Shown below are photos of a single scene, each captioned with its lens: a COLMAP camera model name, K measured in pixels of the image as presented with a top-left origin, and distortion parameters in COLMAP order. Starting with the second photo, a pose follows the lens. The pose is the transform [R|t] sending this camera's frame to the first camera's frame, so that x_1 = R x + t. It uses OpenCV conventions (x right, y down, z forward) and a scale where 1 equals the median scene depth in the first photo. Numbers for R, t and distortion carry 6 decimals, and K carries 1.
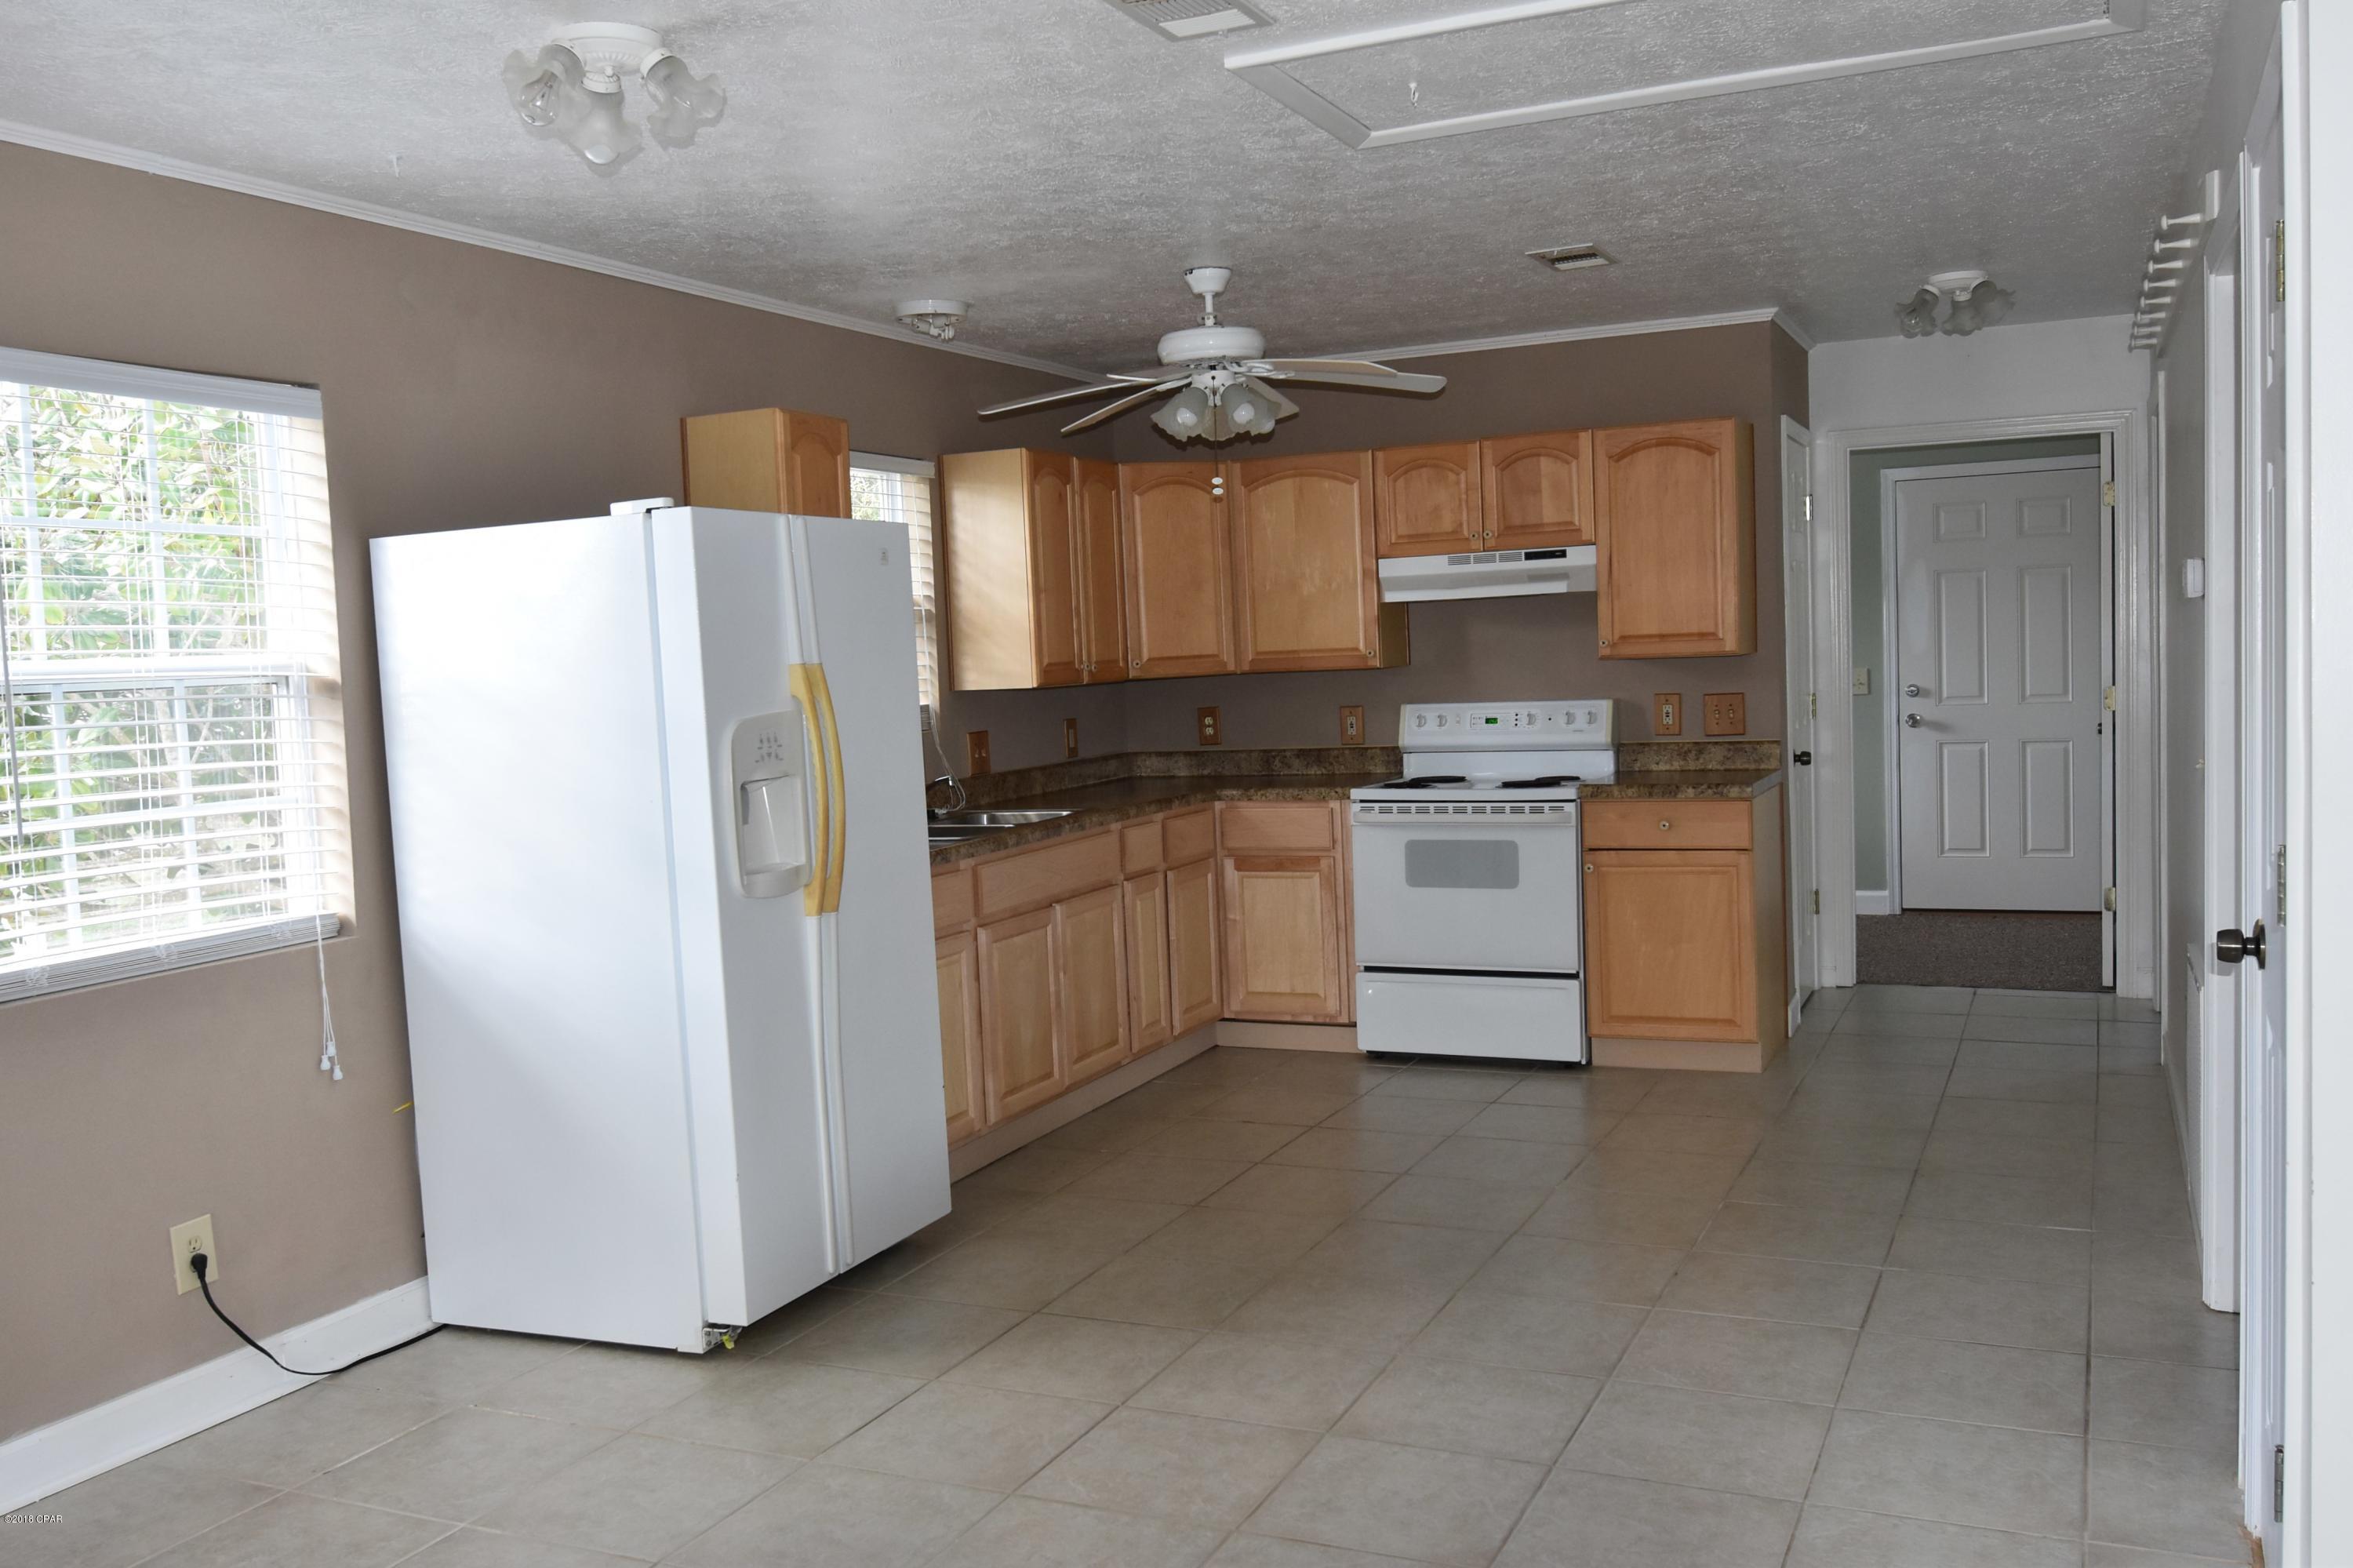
lens RADIAL K [[1977.6, 0, 1173.1], [0, 1977.6, 791.8], [0, 0, 1]] dist [0.009433, -0.020064]
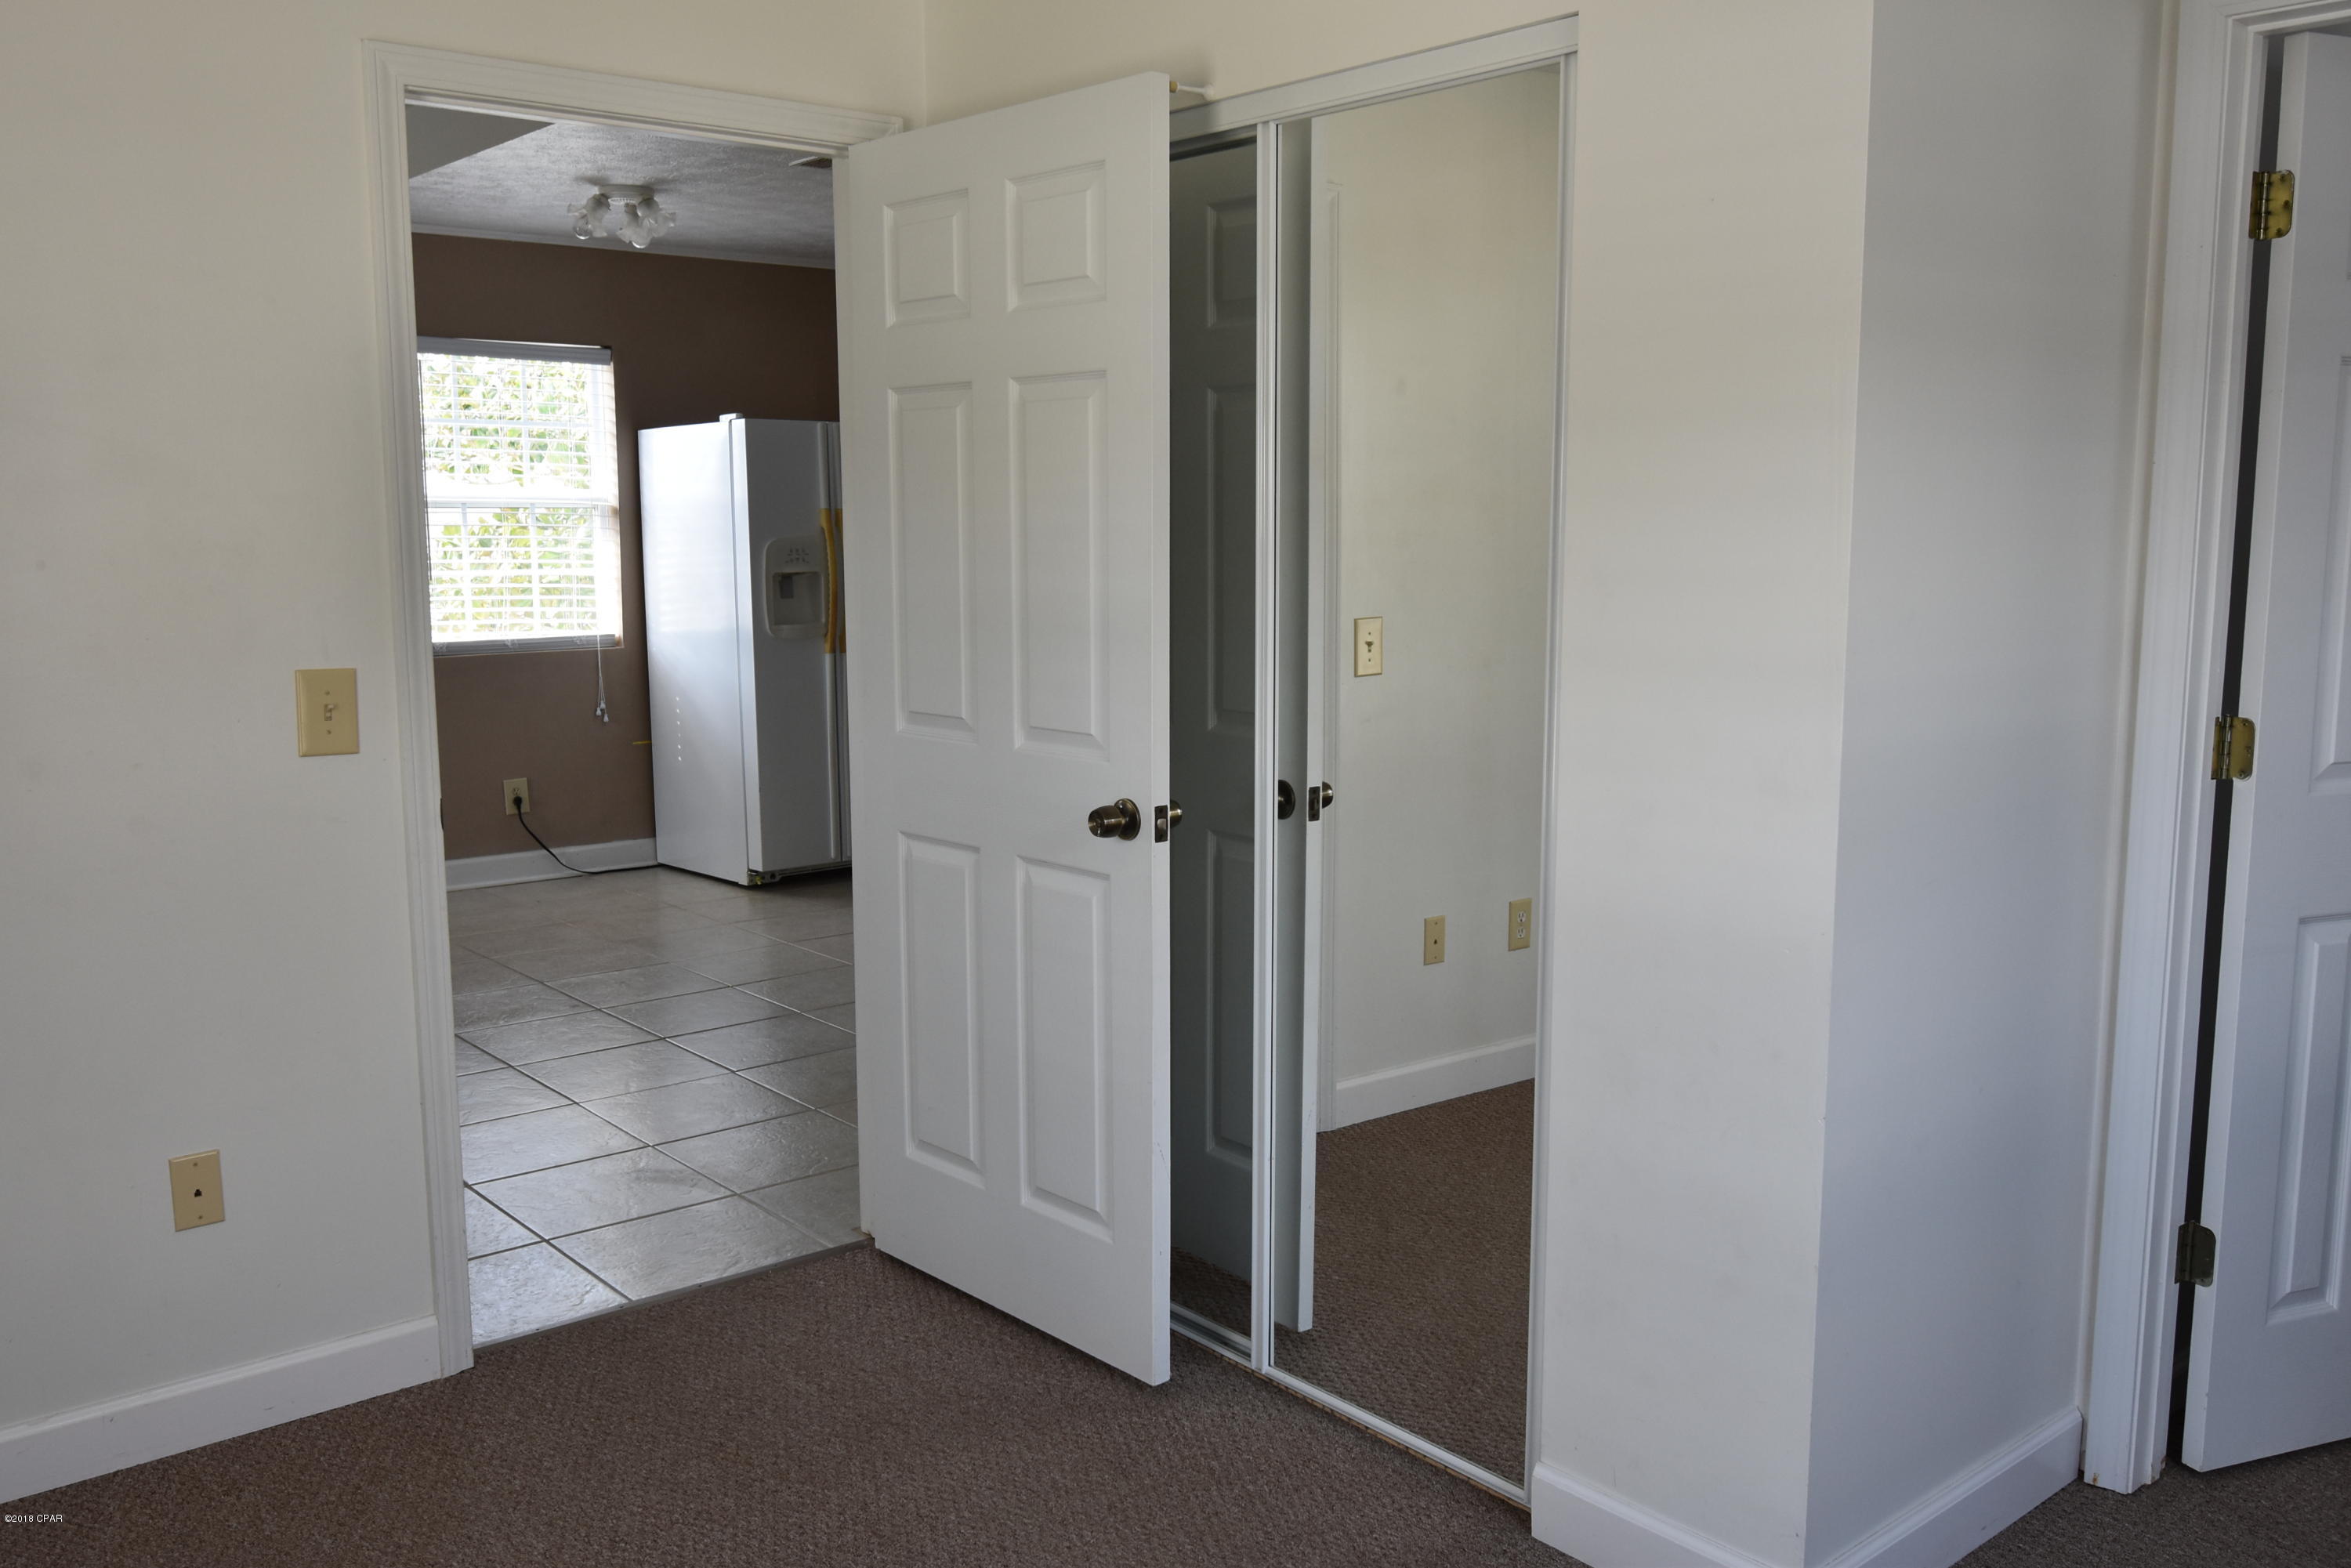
lens RADIAL K [[1975.8, 0, 1171.6], [0, 1975.8, 785.0], [0, 0, 1]] dist [0.009433, -0.020064]
pose [[0.902647, 0.097378, -0.419222, 0.556393], [-0.065702, 0.993828, 0.089383, 0.001657], [0.425338, -0.053137, 0.903473, -0.304332]]
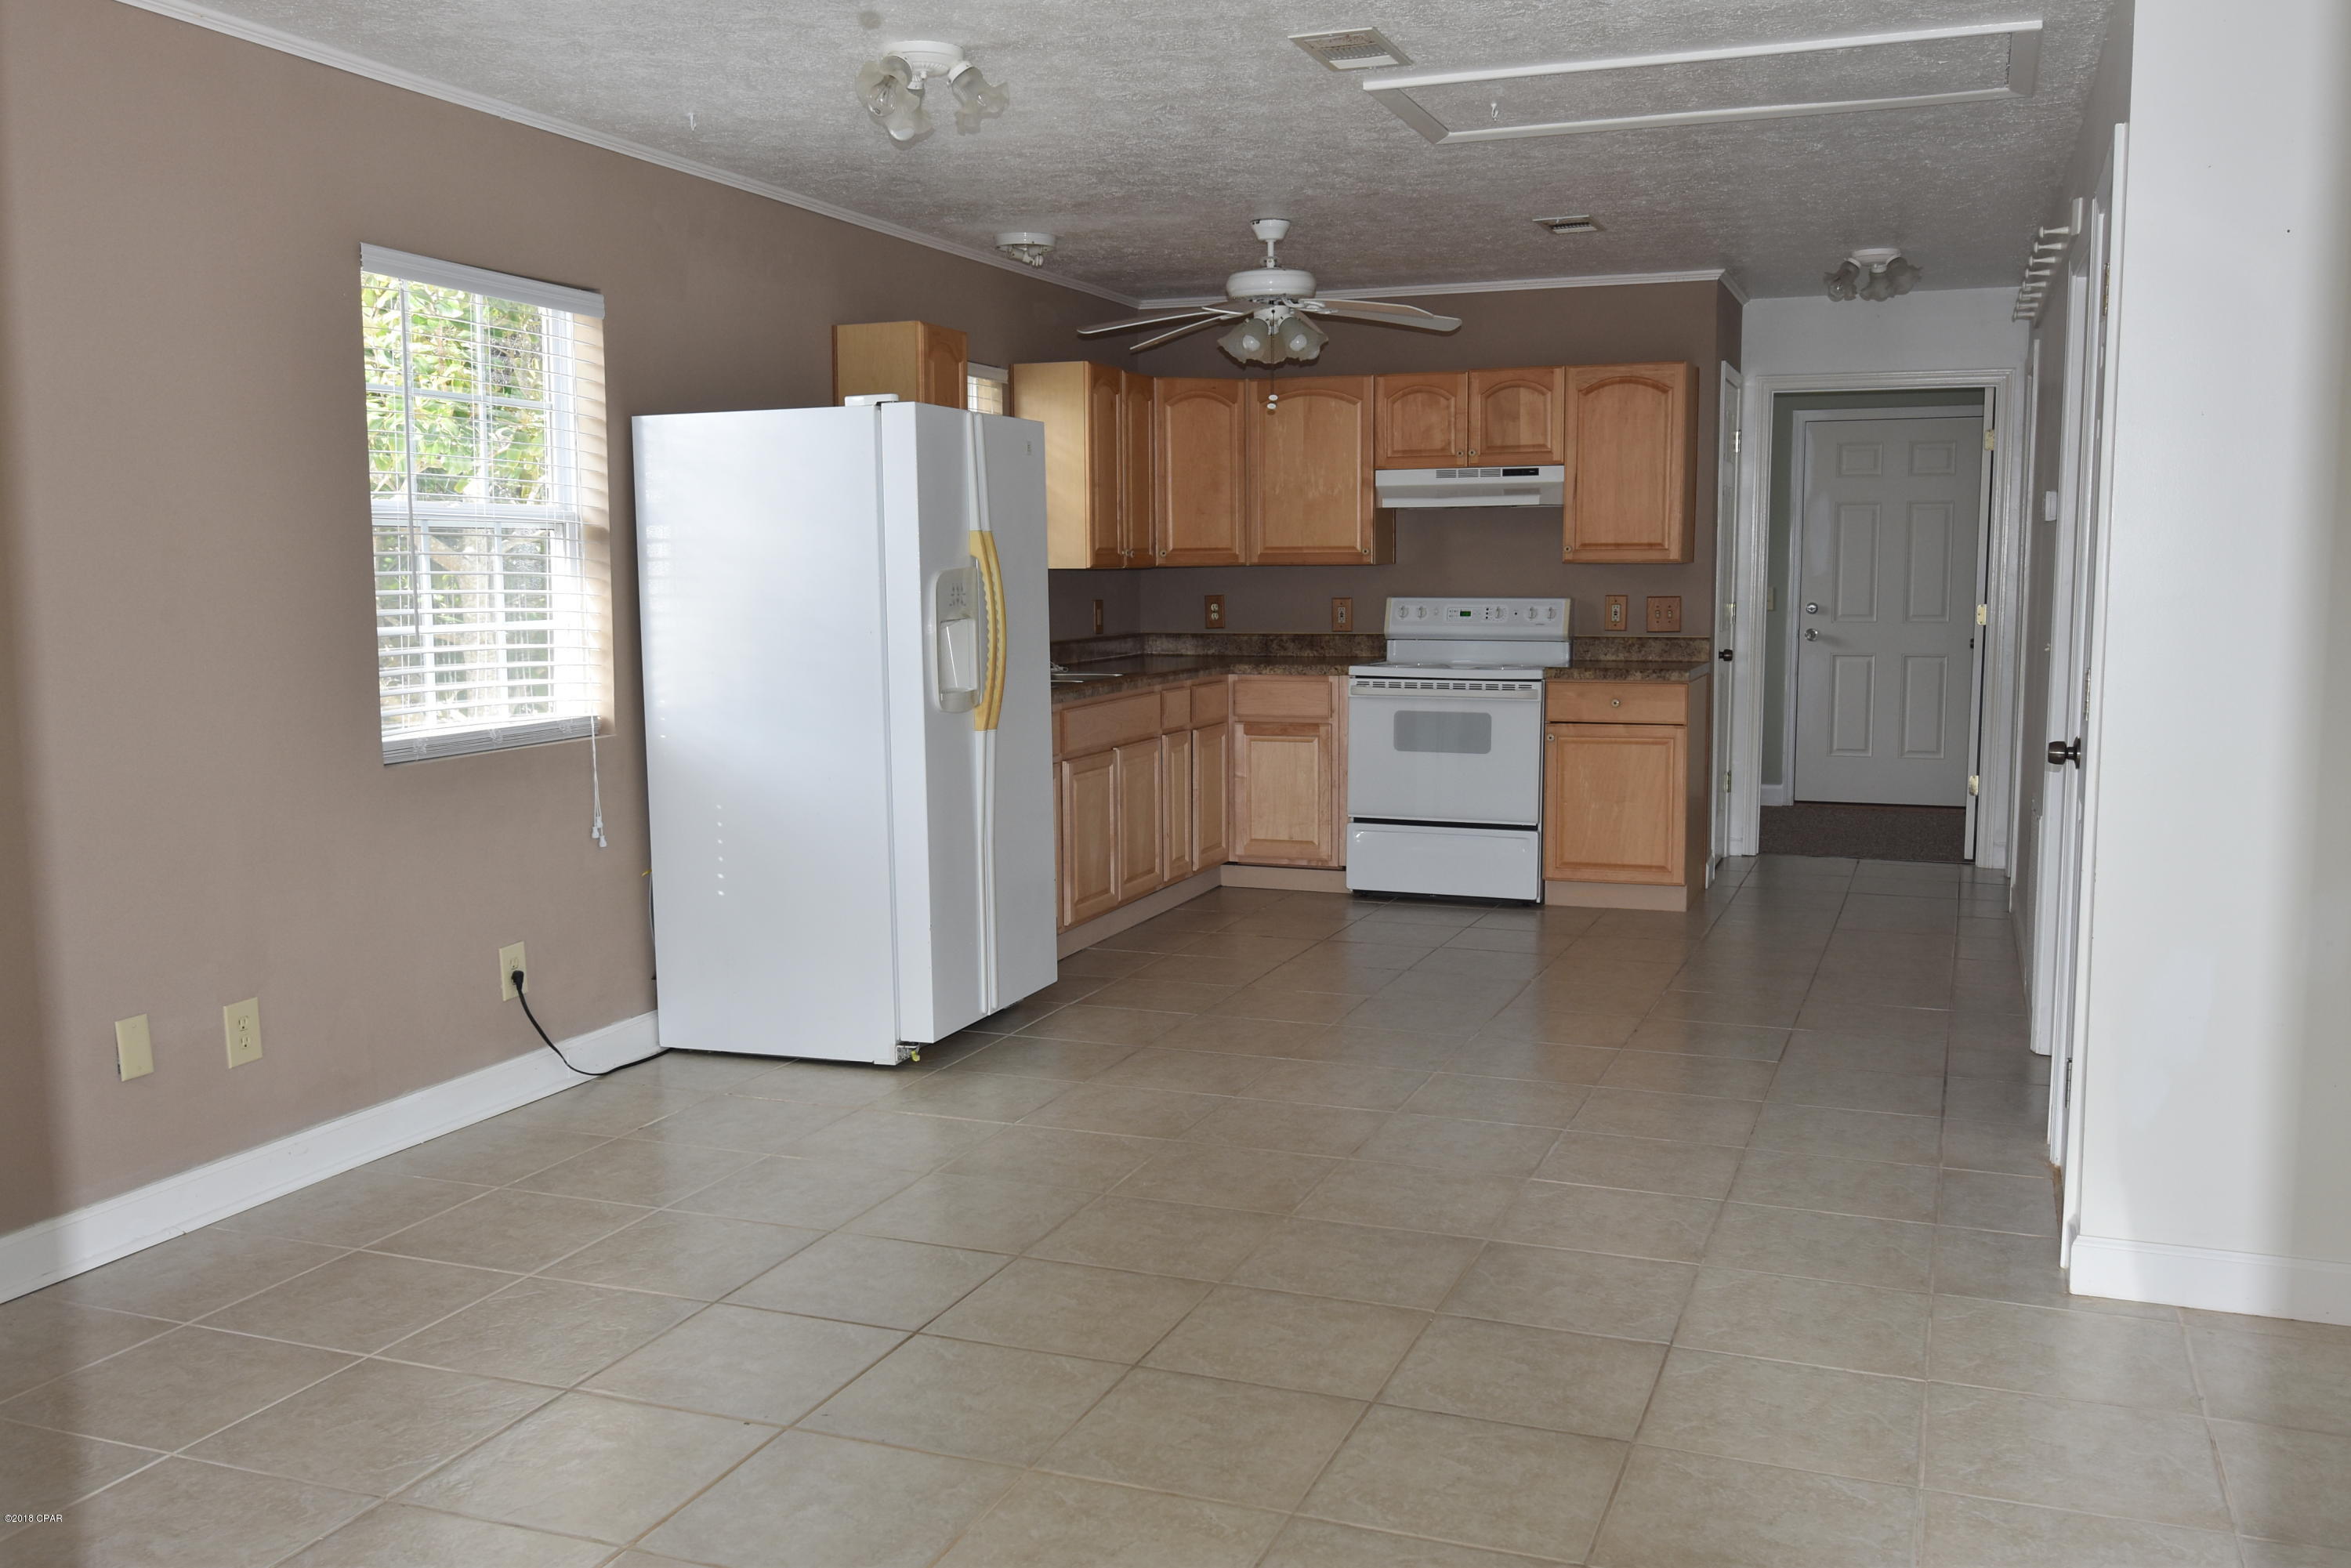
lens RADIAL K [[2032.9, 0, 1170.3], [0, 2032.9, 789.5], [0, 0, 1]] dist [0.008969, 0.001001]
pose [[0.997322, 0.030124, 0.066643, -0.097515], [-0.032564, 0.998827, 0.035840, 0.033044], [-0.065485, -0.037914, 0.997133, -0.204249]]
